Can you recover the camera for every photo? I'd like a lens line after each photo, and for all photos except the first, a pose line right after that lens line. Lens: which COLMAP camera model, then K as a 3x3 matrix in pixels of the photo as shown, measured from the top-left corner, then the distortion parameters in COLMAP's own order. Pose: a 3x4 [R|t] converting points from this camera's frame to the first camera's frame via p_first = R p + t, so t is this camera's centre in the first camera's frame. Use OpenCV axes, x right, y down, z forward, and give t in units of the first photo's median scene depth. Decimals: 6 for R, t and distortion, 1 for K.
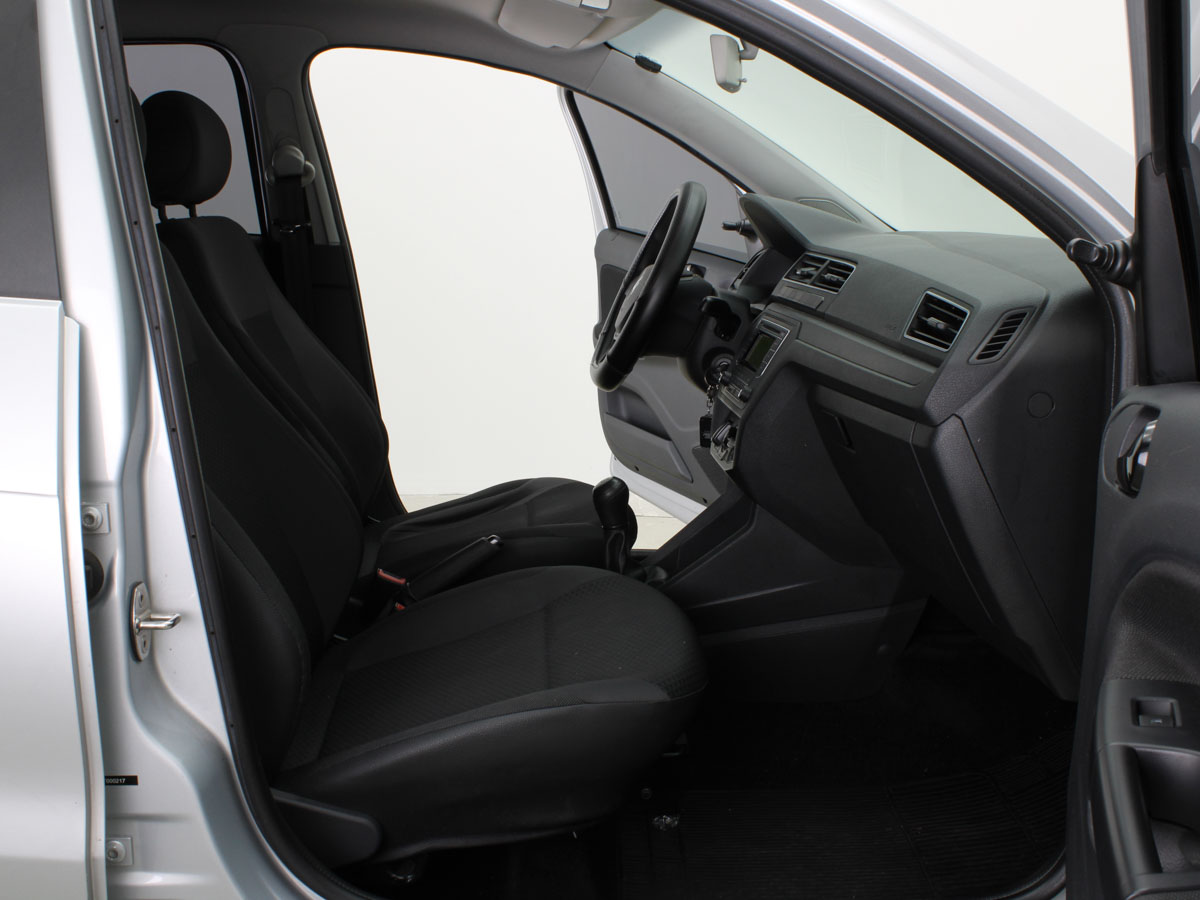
lens RADIAL K [[1386.3, 0, 600.0], [0, 1386.3, 450.0], [0, 0, 1]] dist [-0.152894, 0.285996]
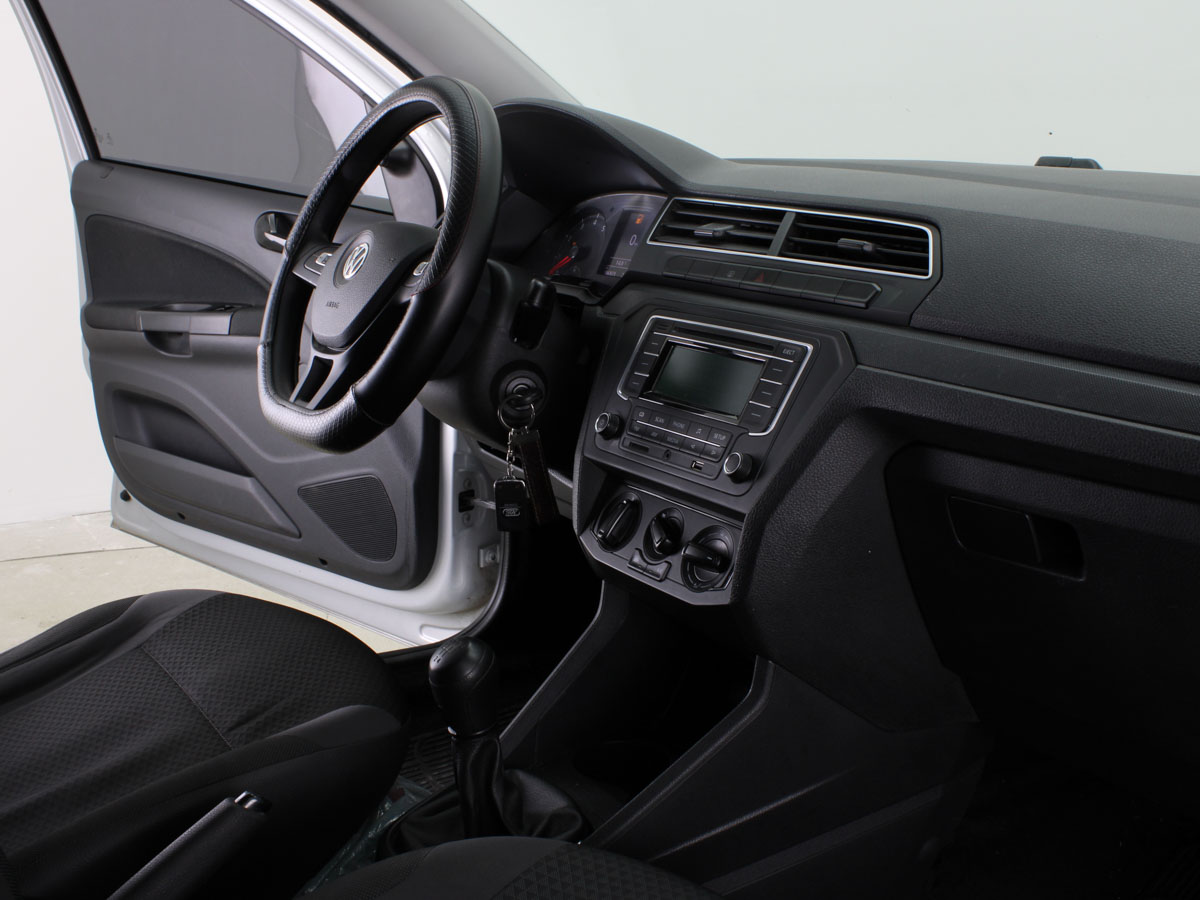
lens RADIAL K [[1386.3, 0, 600.0], [0, 1386.3, 450.0], [0, 0, 1]] dist [-0.152894, 0.285996]
pose [[0.869426, -0.105182, 0.482738, -0.171242], [0.079343, 0.994119, 0.073706, -0.076813], [-0.487651, -0.025780, 0.872658, 0.465215]]
